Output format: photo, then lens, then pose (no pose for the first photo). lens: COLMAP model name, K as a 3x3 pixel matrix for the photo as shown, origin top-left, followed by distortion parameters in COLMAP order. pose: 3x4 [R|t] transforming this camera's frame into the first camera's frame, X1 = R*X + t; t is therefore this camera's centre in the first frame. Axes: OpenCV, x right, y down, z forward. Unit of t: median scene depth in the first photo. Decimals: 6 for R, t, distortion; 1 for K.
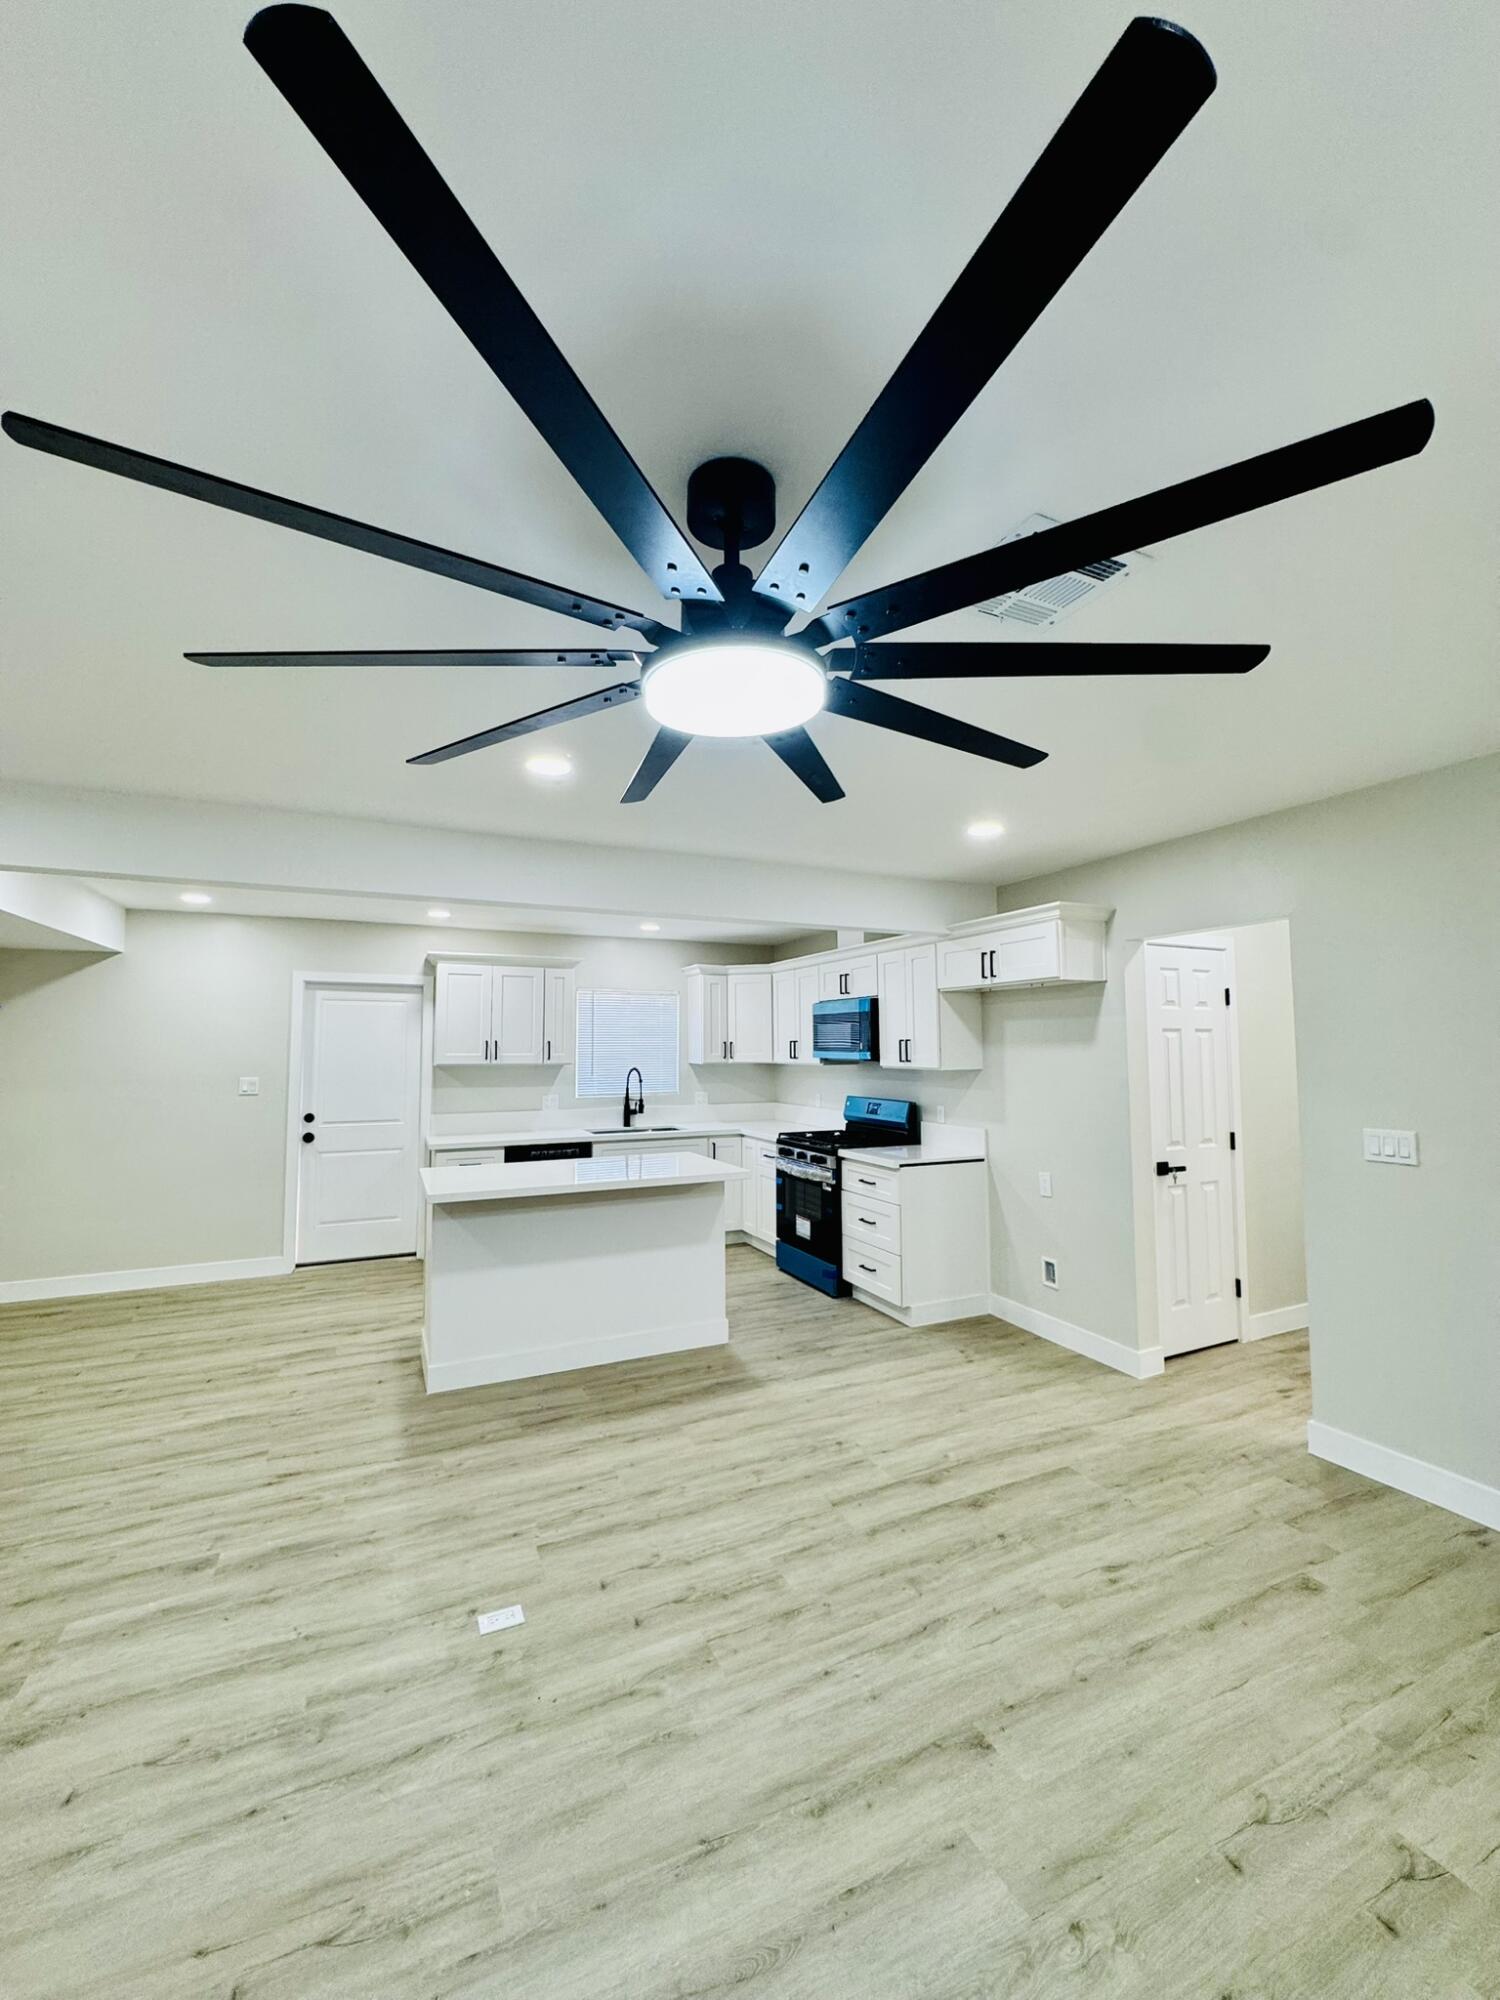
lens RADIAL K [[798.9, 0, 751.7], [0, 798.9, 1001.5], [0, 0, 1]] dist [-0.000435, -0.000561]
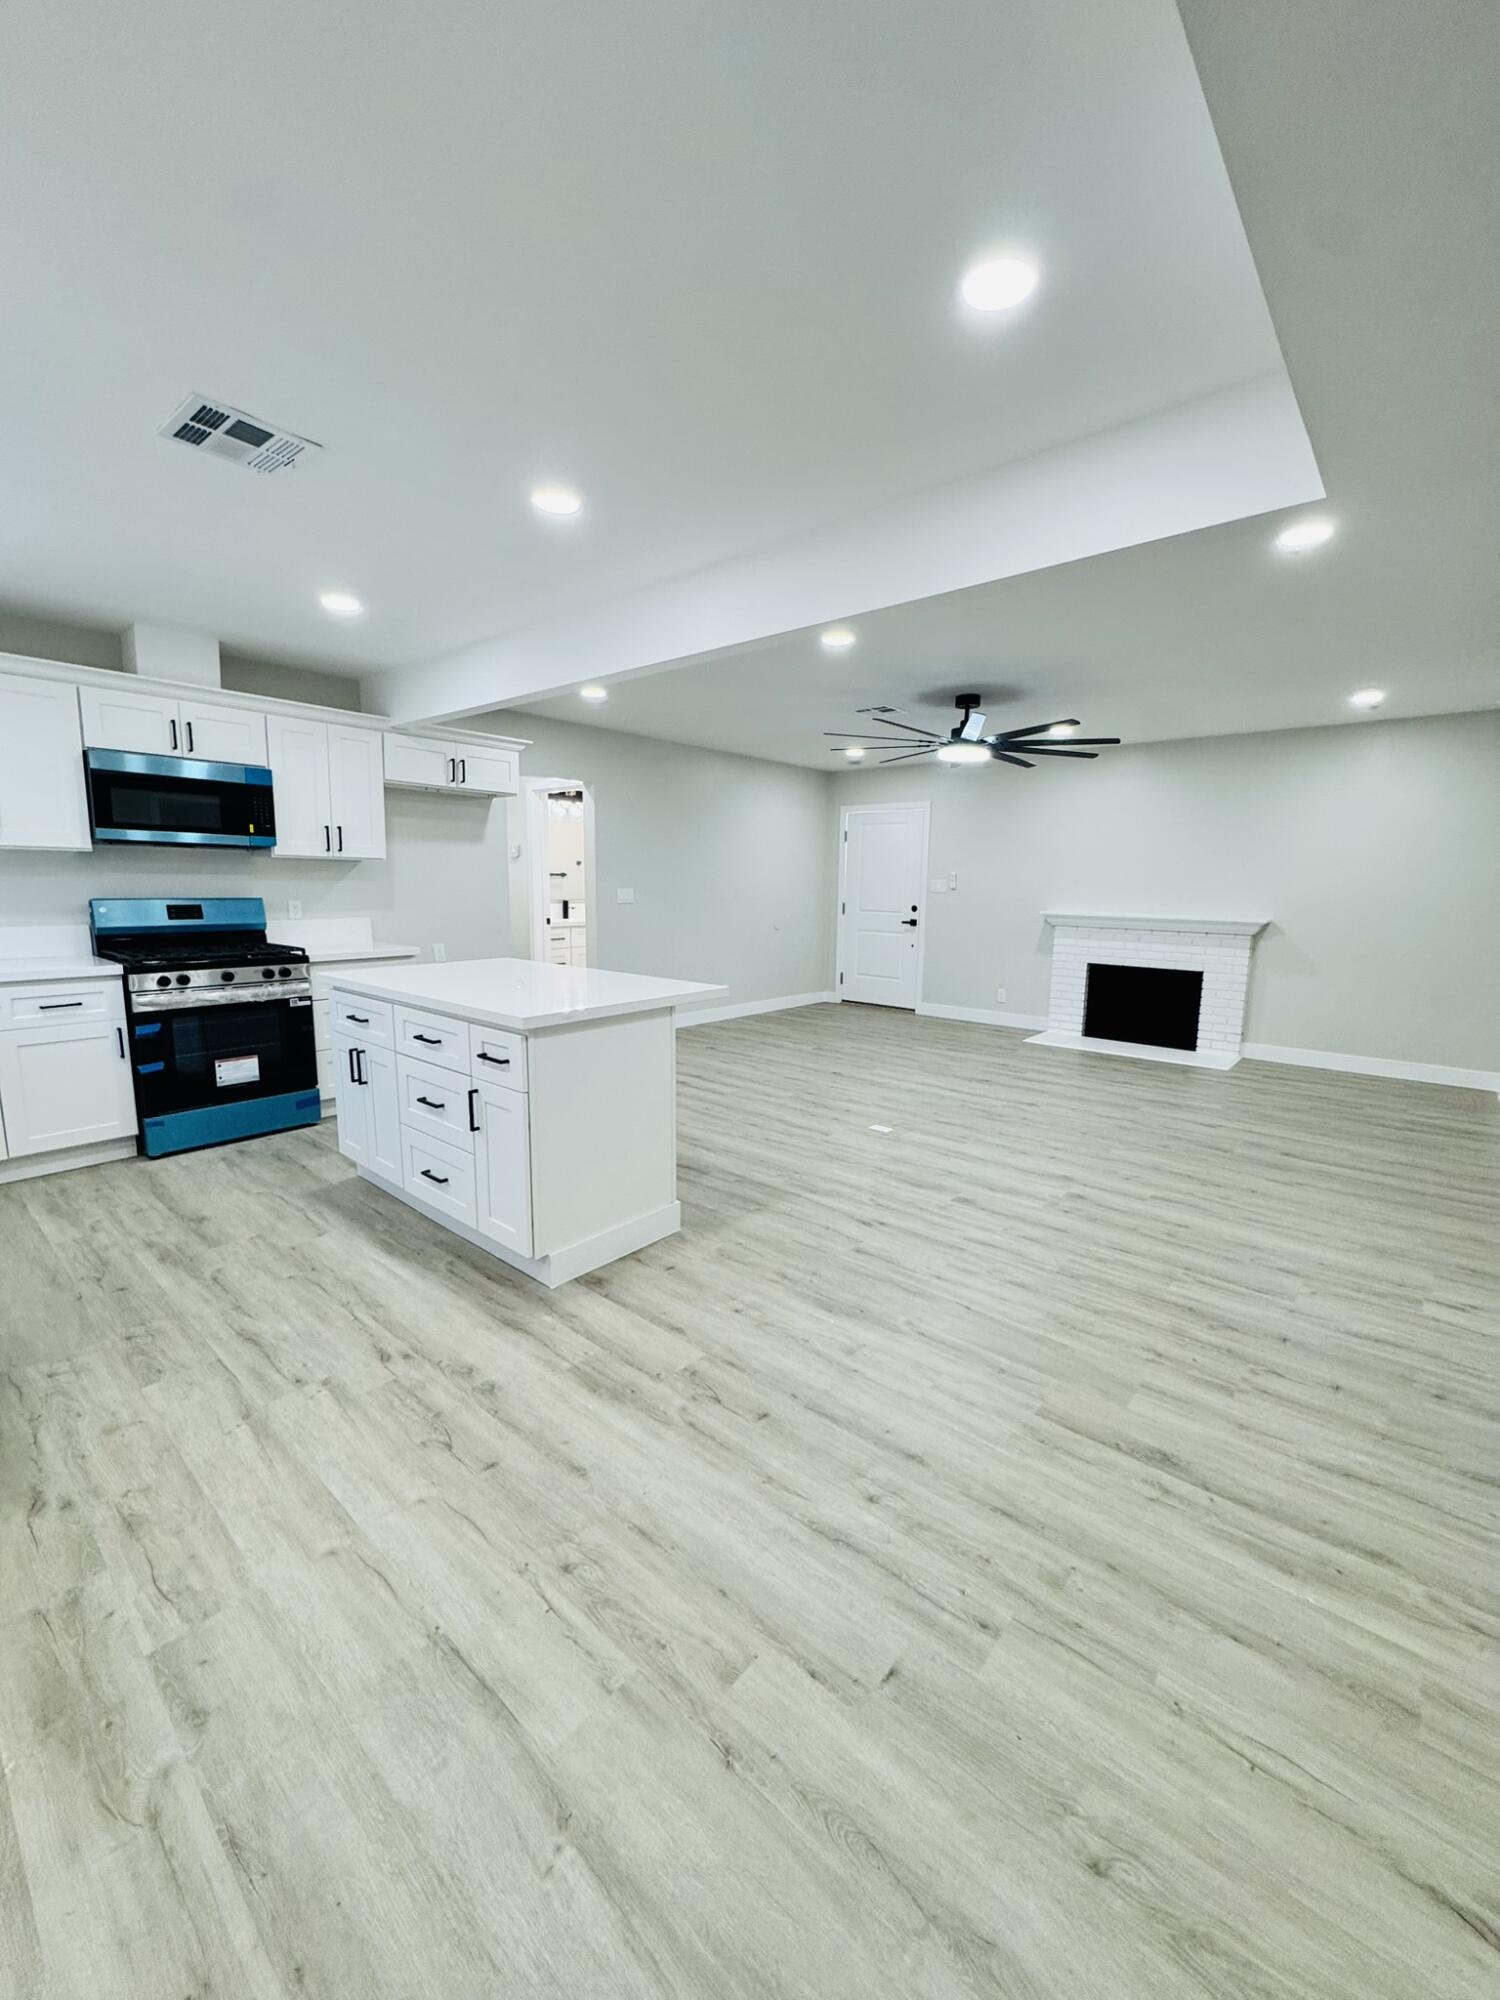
lens RADIAL K [[798.9, 0, 747.0], [0, 798.9, 1002.5], [0, 0, 1]] dist [-0.000435, -0.000561]
pose [[-0.411822, -0.140244, 0.900408, -1.358641], [-0.068257, 0.990058, 0.122989, 0.162692], [-0.908704, -0.010809, -0.417300, 1.500806]]
